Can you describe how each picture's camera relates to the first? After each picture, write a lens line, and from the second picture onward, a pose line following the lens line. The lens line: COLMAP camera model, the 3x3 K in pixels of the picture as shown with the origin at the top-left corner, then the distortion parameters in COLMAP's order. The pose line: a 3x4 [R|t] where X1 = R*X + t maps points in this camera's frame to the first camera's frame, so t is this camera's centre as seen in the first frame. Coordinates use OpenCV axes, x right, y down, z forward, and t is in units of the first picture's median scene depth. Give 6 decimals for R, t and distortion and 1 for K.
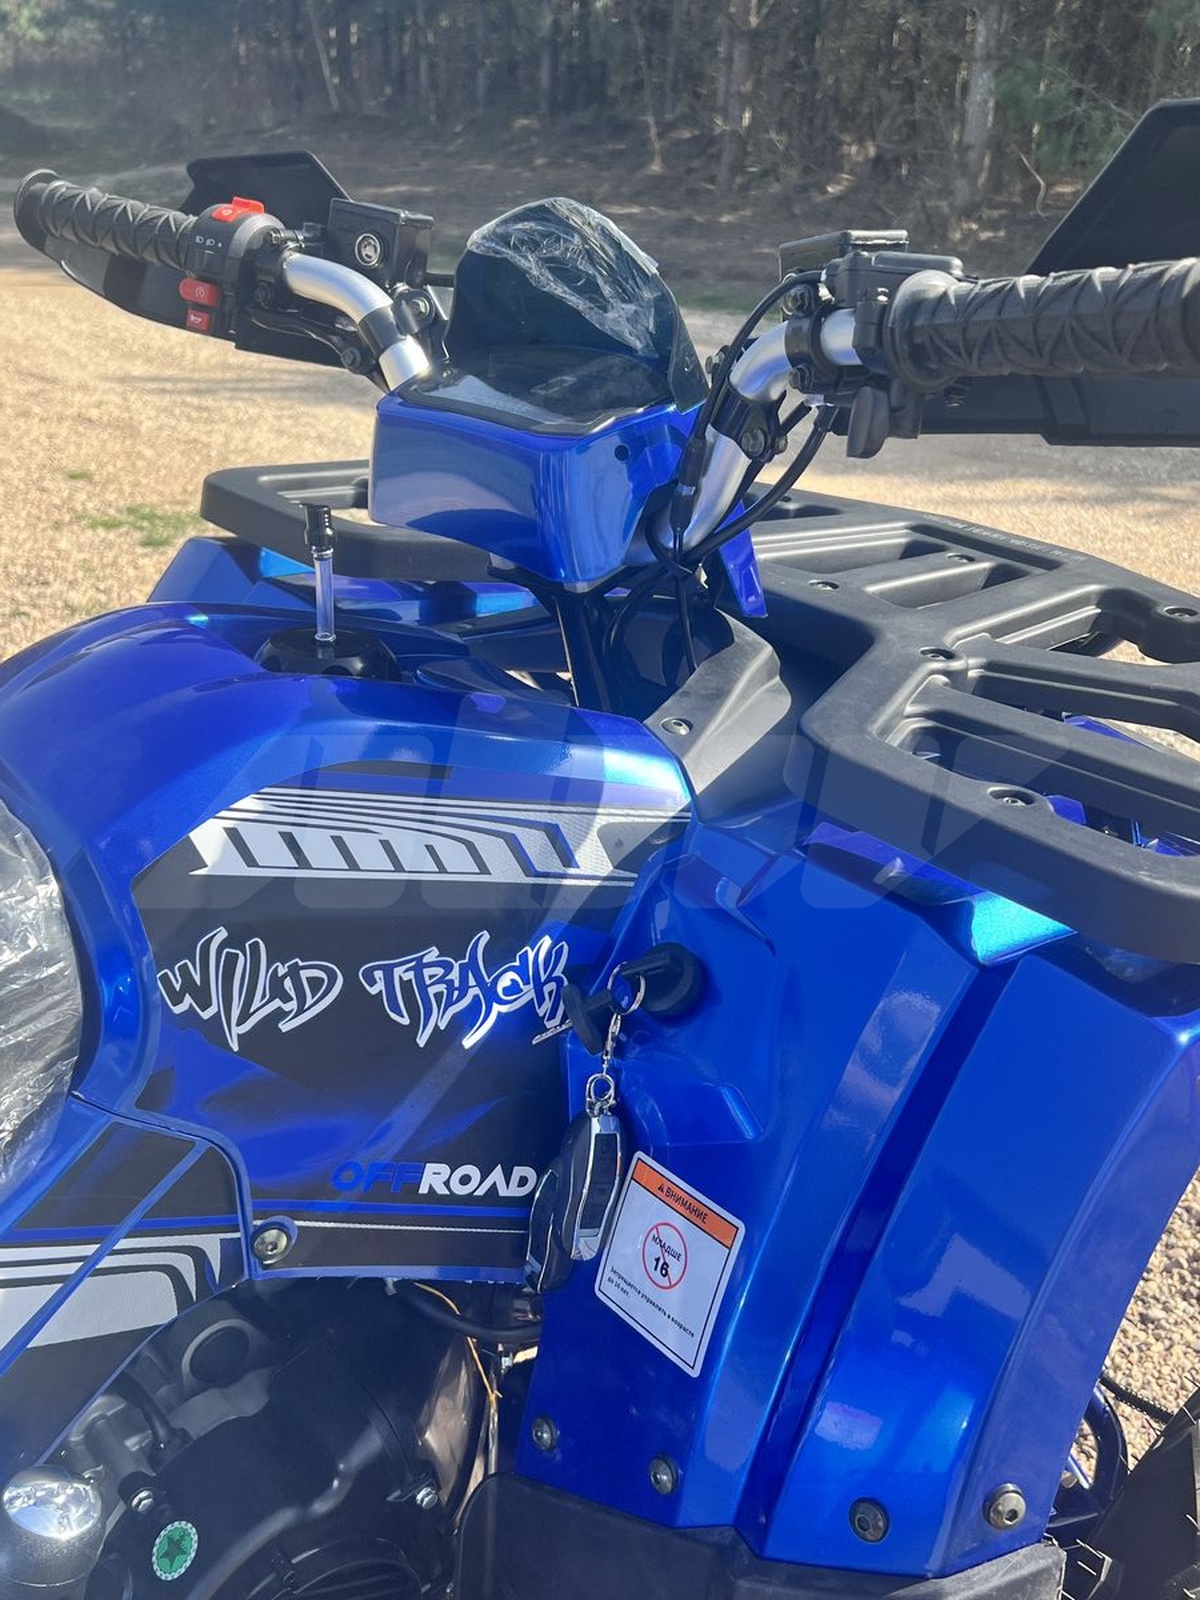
lens RADIAL K [[1552.0, 0, 625.1], [0, 1552.0, 768.4], [0, 0, 1]] dist [0.114792, -0.201165]
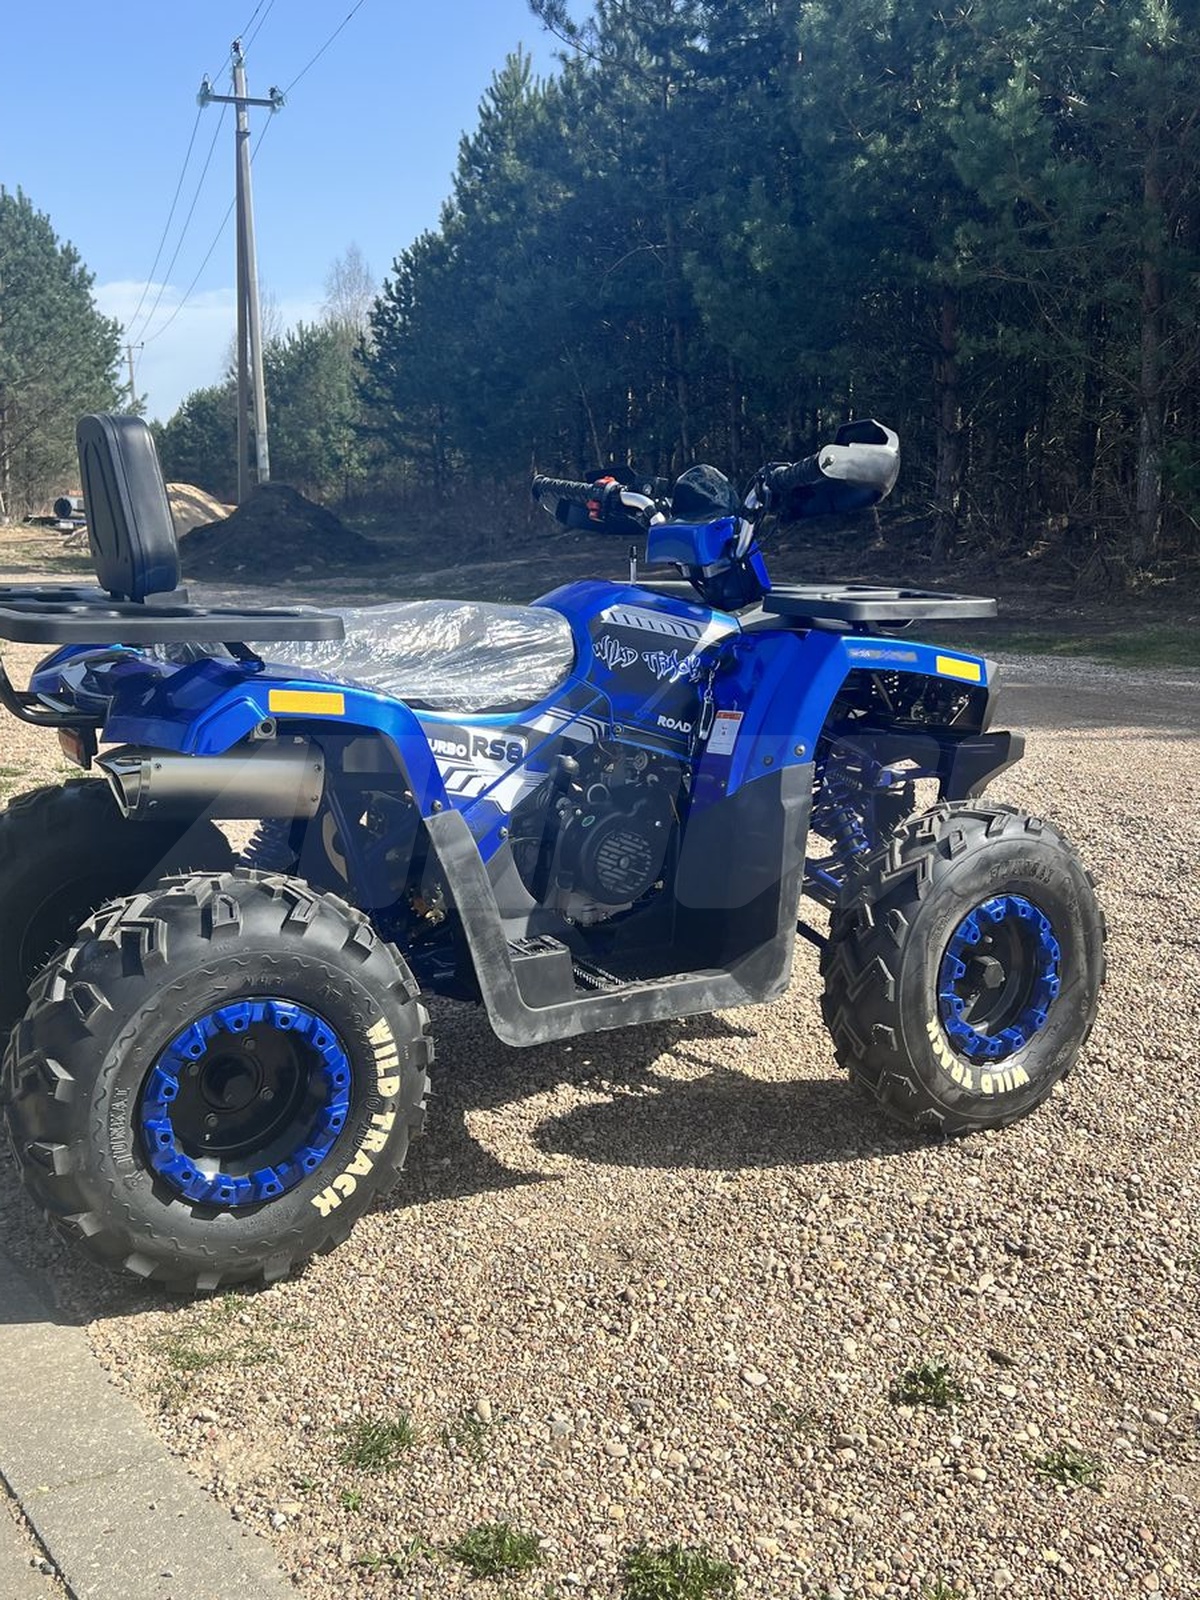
lens RADIAL K [[1552.0, 0, 625.1], [0, 1552.0, 768.4], [0, 0, 1]] dist [0.114792, -0.201165]
pose [[0.986576, -0.019425, -0.162142, 0.365763], [-0.019201, 0.972215, -0.233302, 1.193612], [0.162169, 0.233284, 0.958791, -2.368807]]
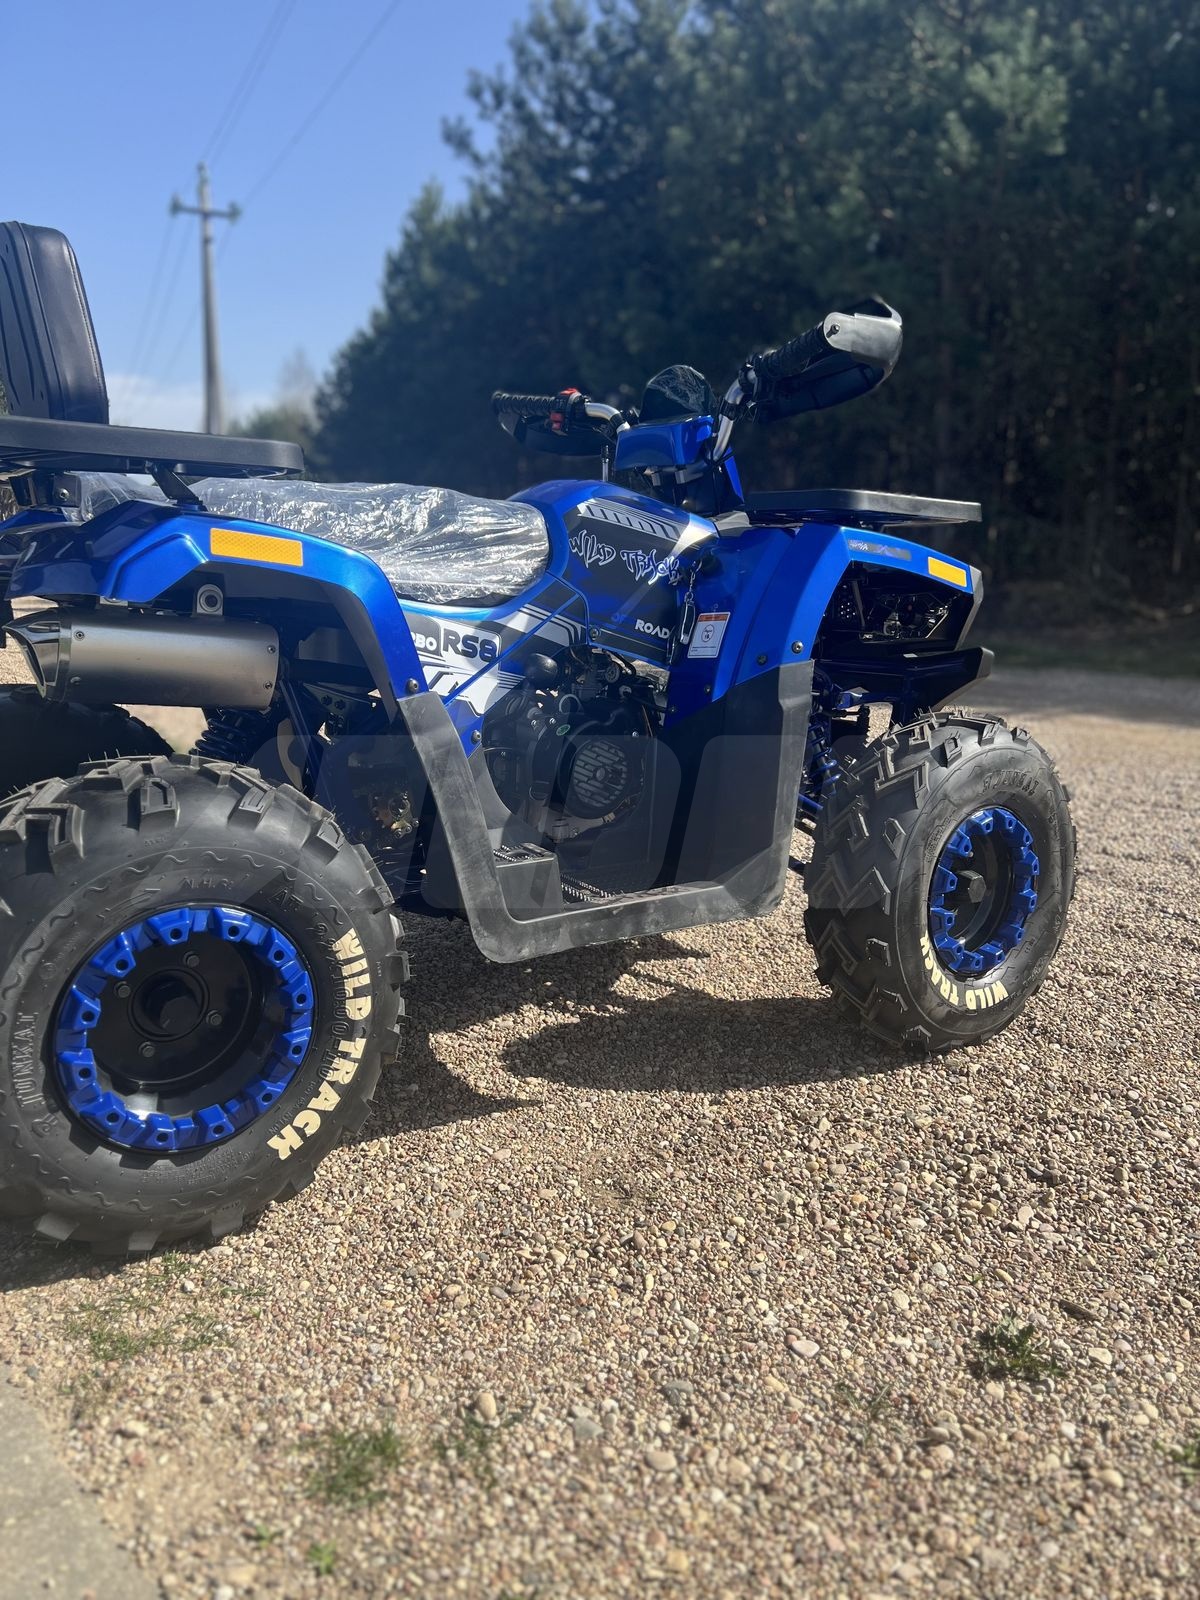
lens RADIAL K [[1200.7, 0, 600.0], [0, 1200.7, 800.0], [0, 0, 1]] dist [0.056811, -0.051019]
pose [[0.995694, -0.012439, -0.091859, 0.025640], [-0.006691, 0.978727, -0.205060, 1.166533], [0.092455, 0.204791, 0.974429, -1.455168]]
